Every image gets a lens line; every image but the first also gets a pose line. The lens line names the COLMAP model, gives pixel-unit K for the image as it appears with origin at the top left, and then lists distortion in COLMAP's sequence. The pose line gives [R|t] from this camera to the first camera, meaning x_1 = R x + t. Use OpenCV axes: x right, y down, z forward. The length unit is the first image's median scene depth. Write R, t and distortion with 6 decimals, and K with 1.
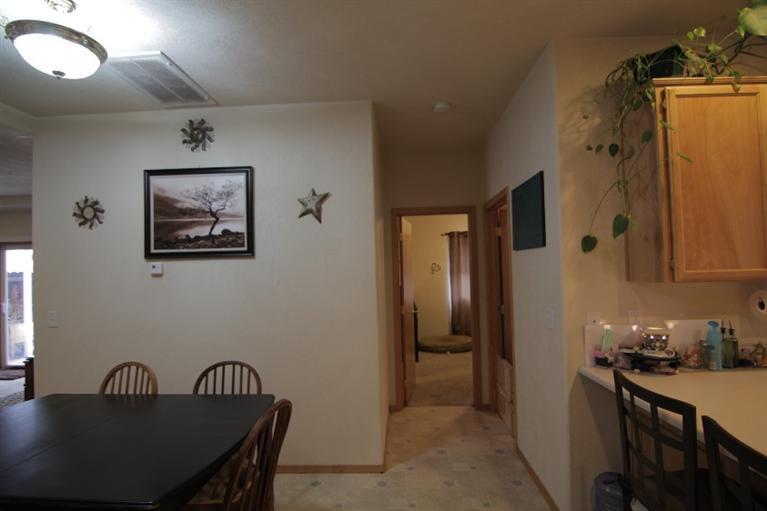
lens RADIAL K [[388.5, 0, 386.1], [0, 388.5, 261.6], [0, 0, 1]] dist [-0.002675, -0.012405]
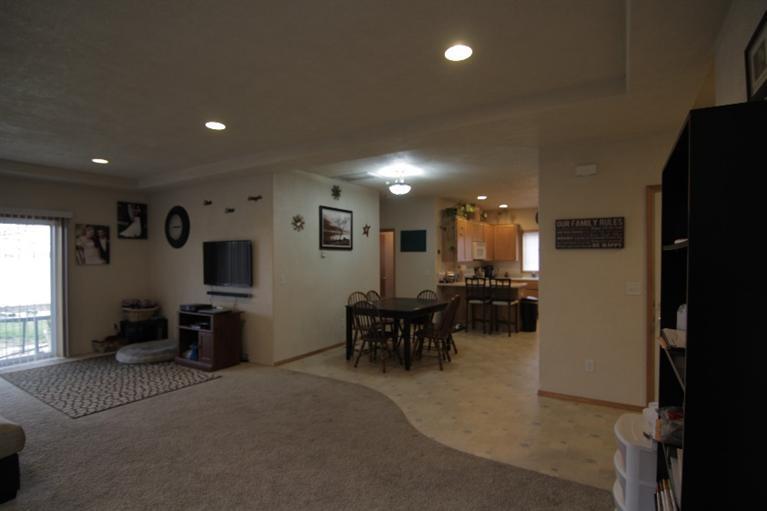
lens RADIAL K [[388.5, 0, 386.1], [0, 388.5, 261.6], [0, 0, 1]] dist [-0.002675, -0.012405]
pose [[0.491349, 0.014534, 0.870841, -2.247792], [-0.032780, 0.999461, 0.001815, 0.044682], [-0.870346, -0.029438, 0.491561, -0.320873]]
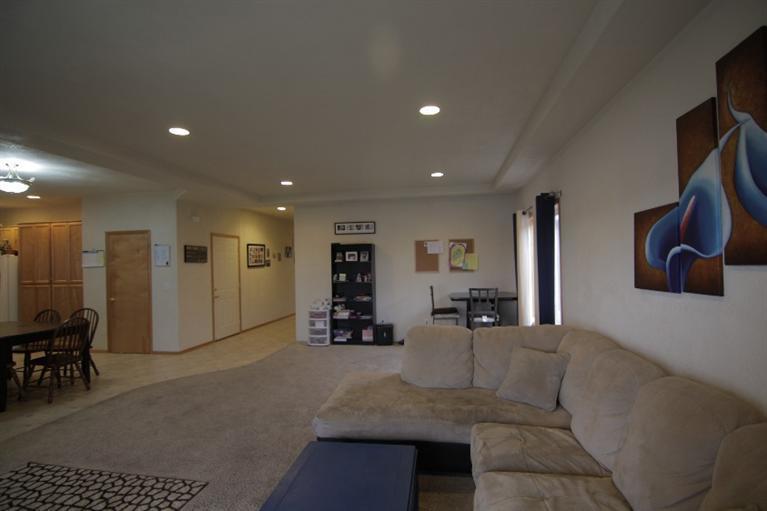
lens RADIAL K [[388.5, 0, 386.1], [0, 388.5, 261.6], [0, 0, 1]] dist [-0.002675, -0.012405]
pose [[-0.992876, 0.045482, 0.110129, -2.191458], [0.041378, 0.998372, -0.039268, 0.117934], [-0.111736, -0.034431, -0.993141, 1.976690]]
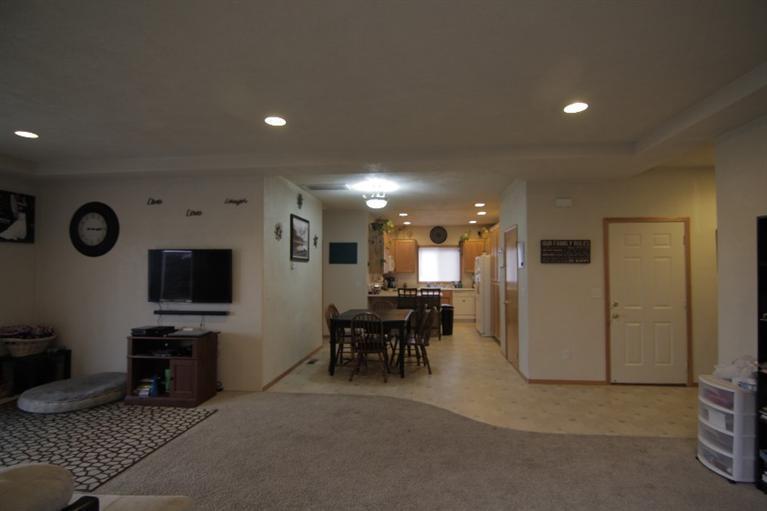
lens RADIAL K [[388.5, 0, 386.1], [0, 388.5, 261.6], [0, 0, 1]] dist [-0.002675, -0.012405]
pose [[0.066139, 0.044897, 0.996800, -2.516127], [-0.029073, 0.998650, -0.043051, 0.069627], [-0.997387, -0.026132, 0.067355, 0.400060]]
